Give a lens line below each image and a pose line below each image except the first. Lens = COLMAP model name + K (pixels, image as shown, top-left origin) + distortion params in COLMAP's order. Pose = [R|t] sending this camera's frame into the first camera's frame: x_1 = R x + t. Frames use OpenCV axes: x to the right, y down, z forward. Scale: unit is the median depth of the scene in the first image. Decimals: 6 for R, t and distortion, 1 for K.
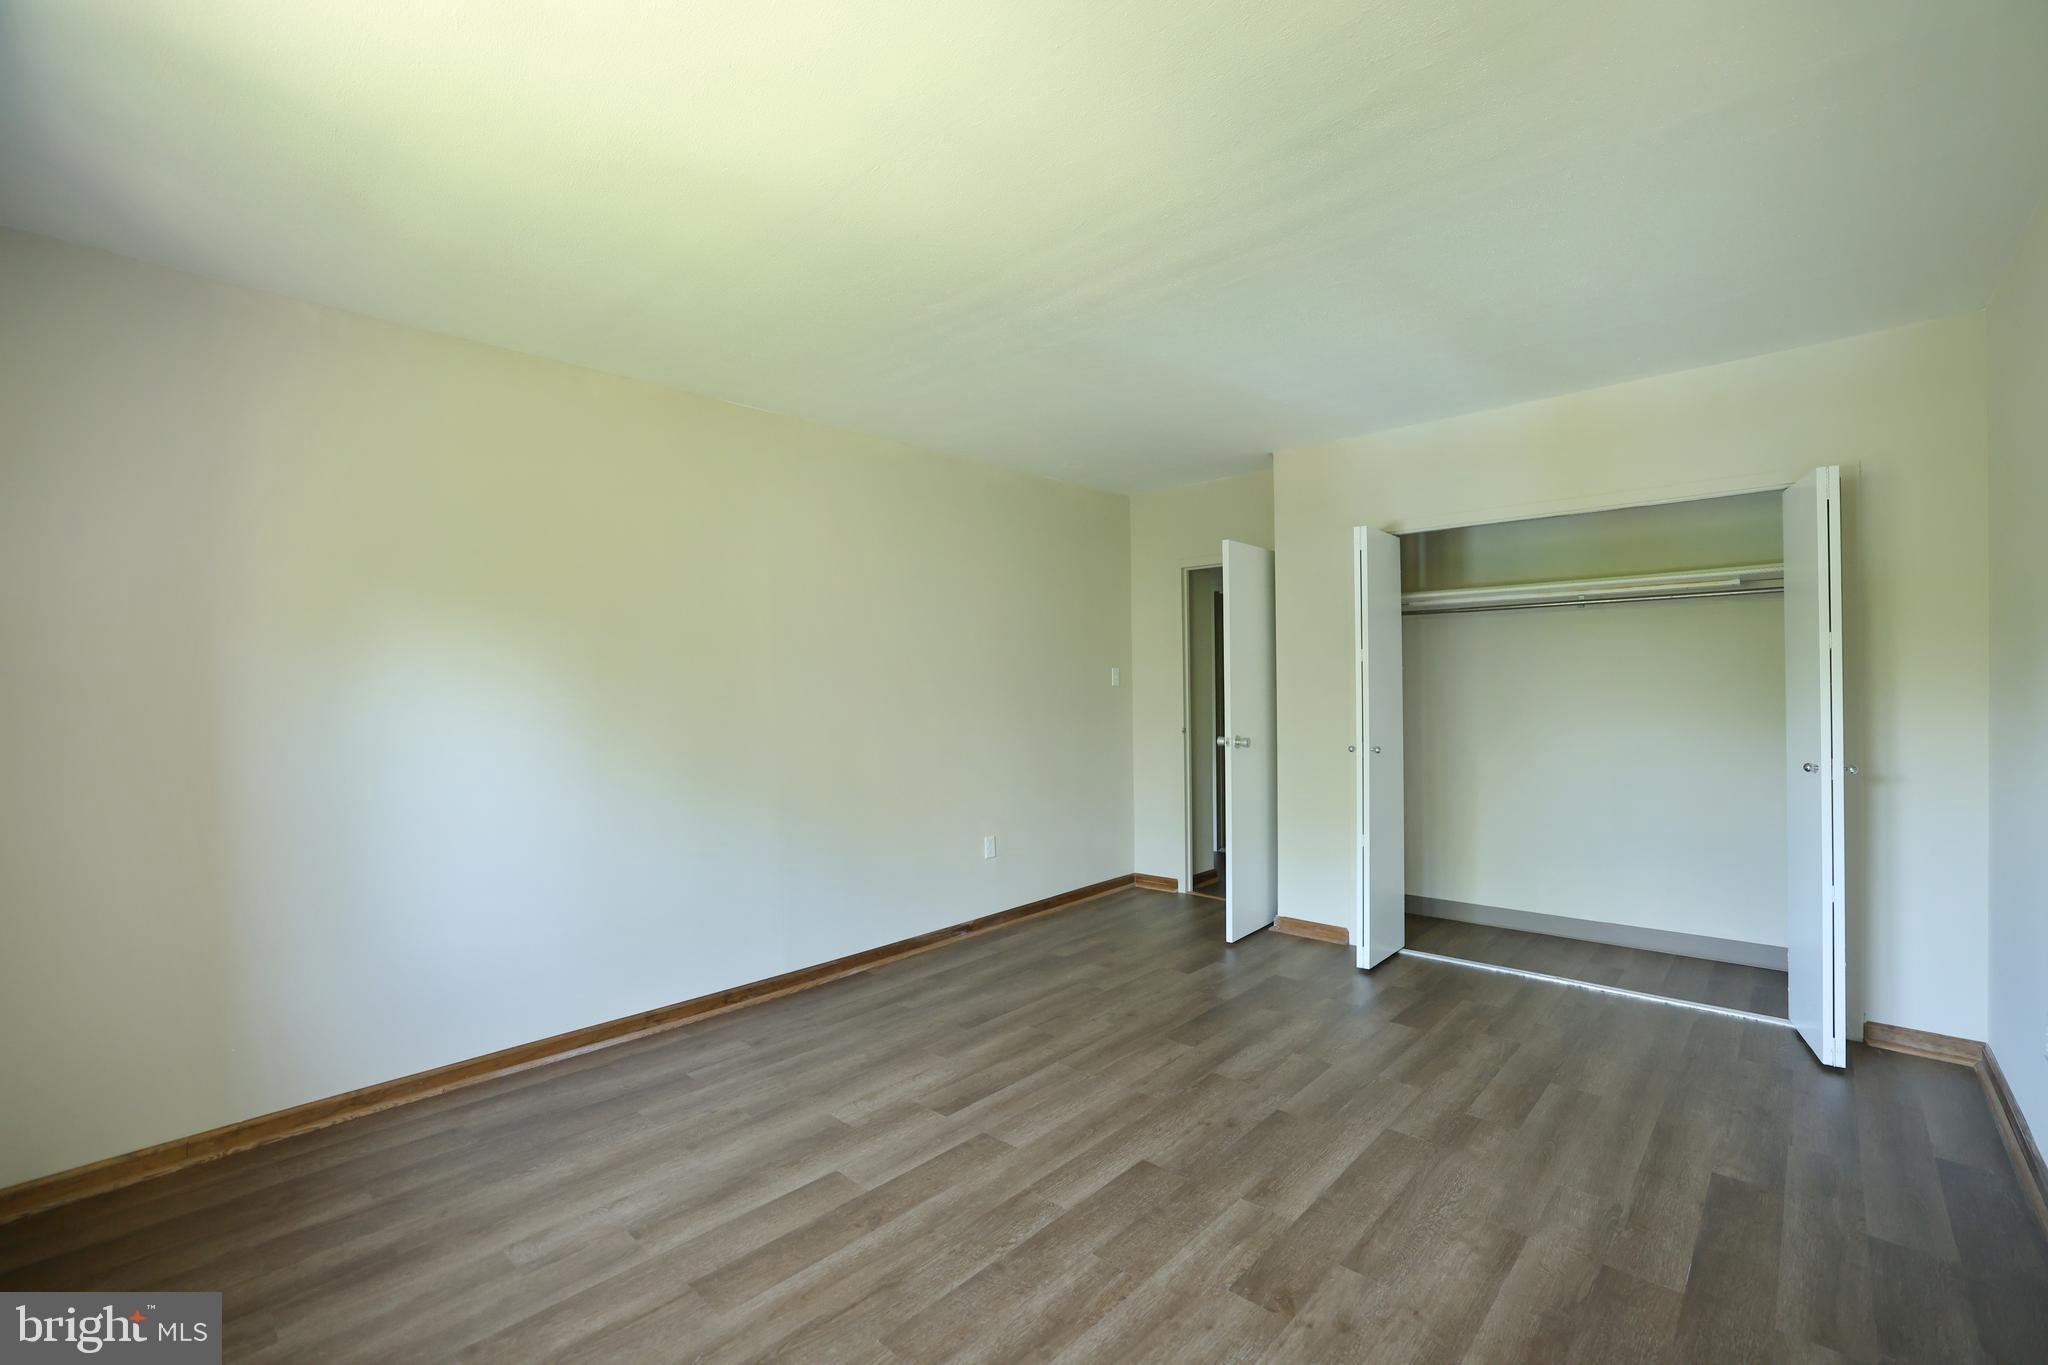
lens RADIAL K [[872.8, 0, 1031.9], [0, 872.8, 693.7], [0, 0, 1]] dist [-0.000452, 0.000239]
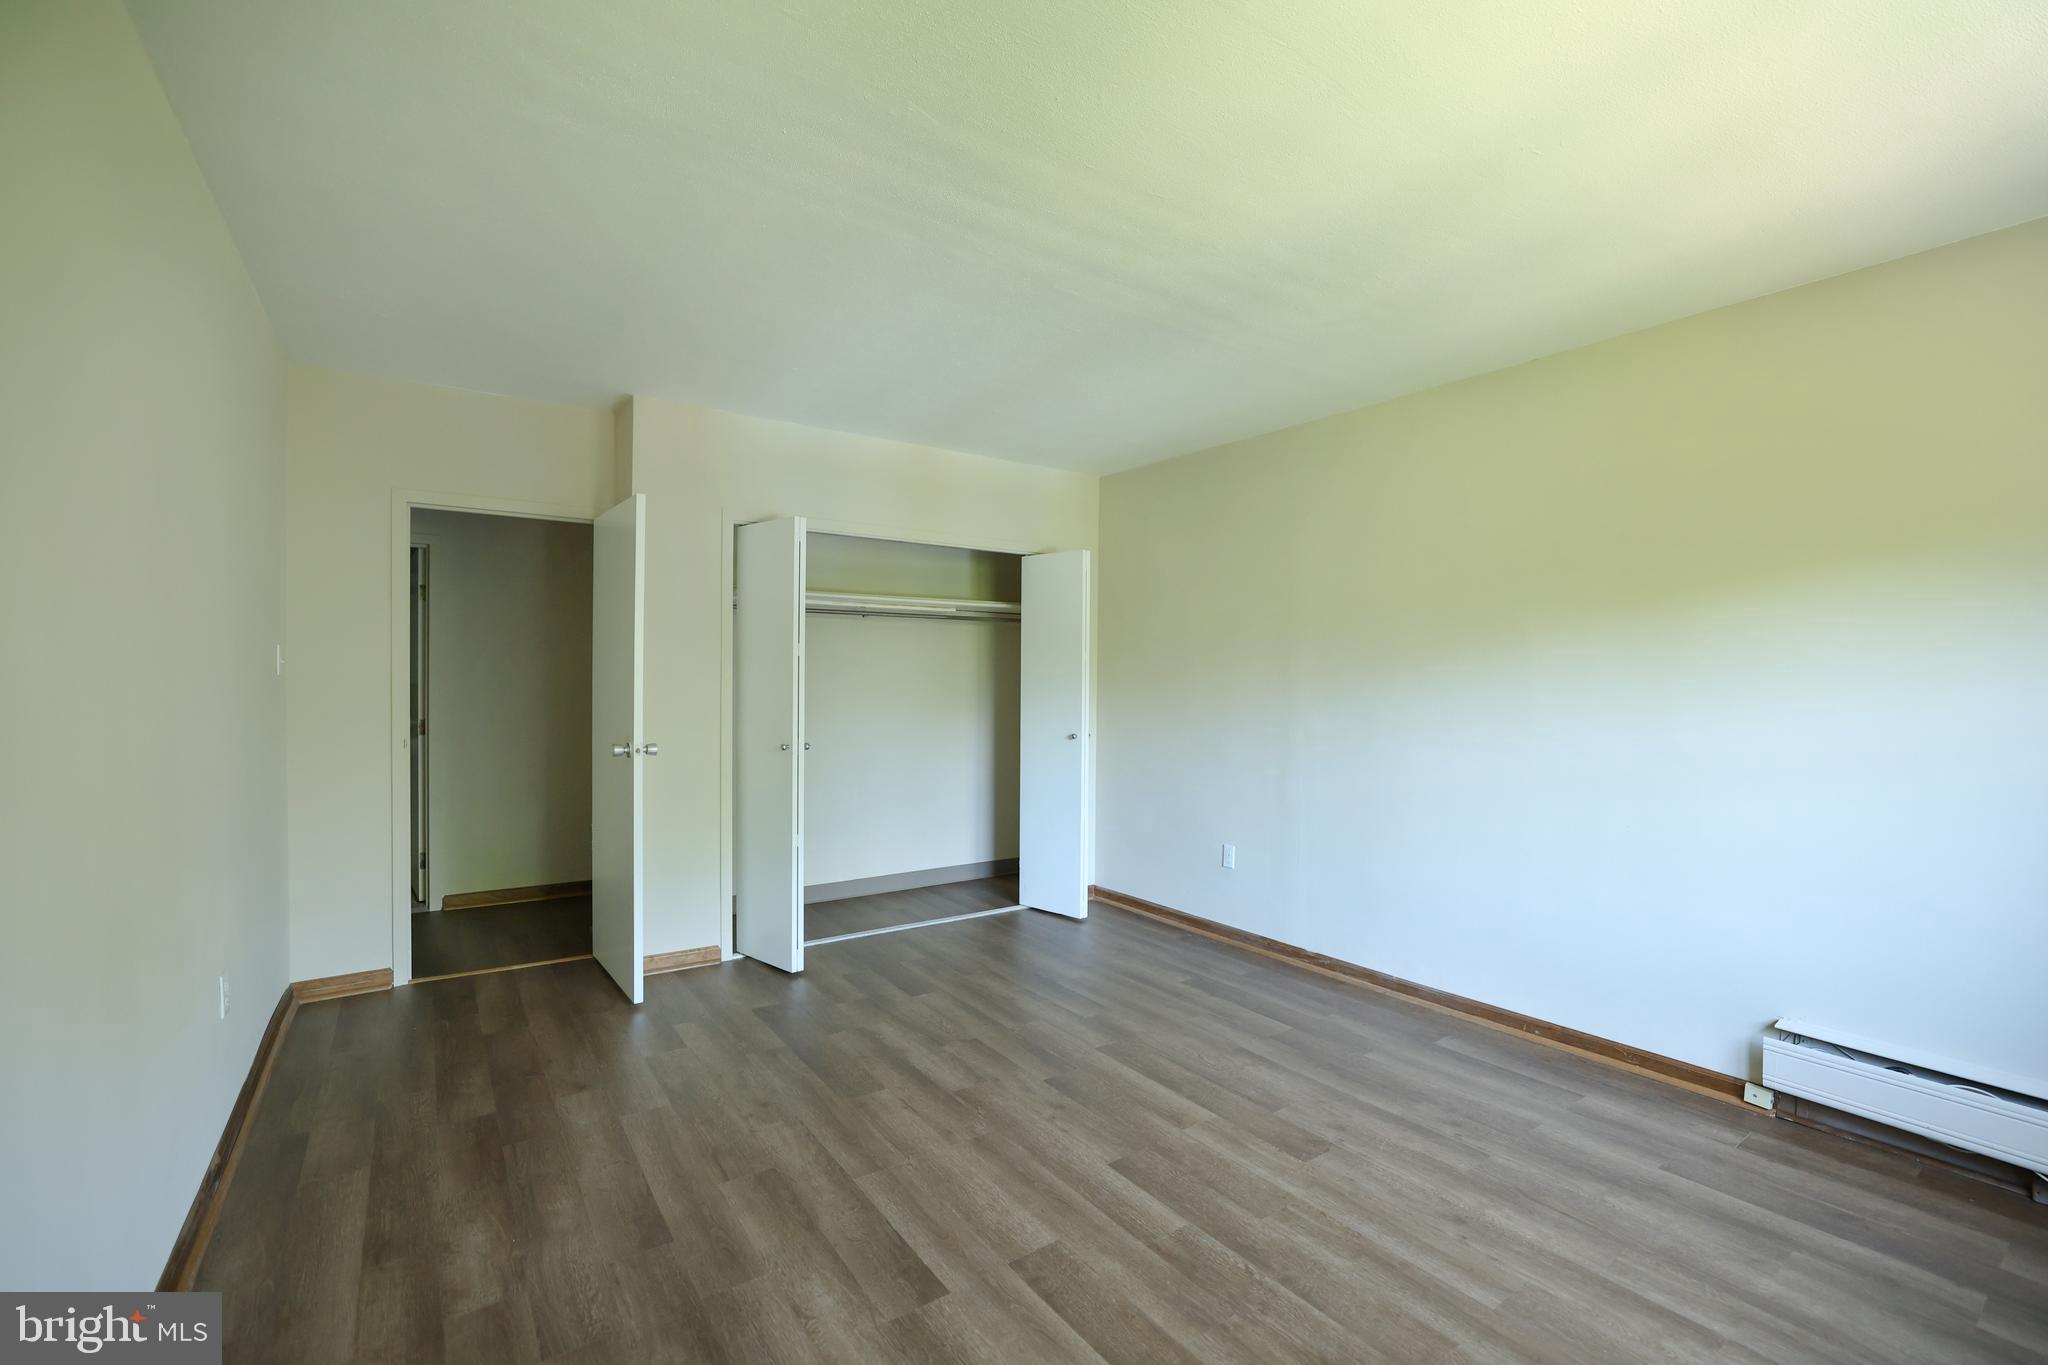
lens RADIAL K [[872.8, 0, 1035.9], [0, 872.8, 686.9], [0, 0, 1]] dist [-0.000452, 0.000239]
pose [[0.189262, 0.018672, 0.981749, -0.811021], [-0.015852, 0.999747, -0.015959, 0.009854], [-0.981799, -0.012542, 0.189511, 0.838631]]
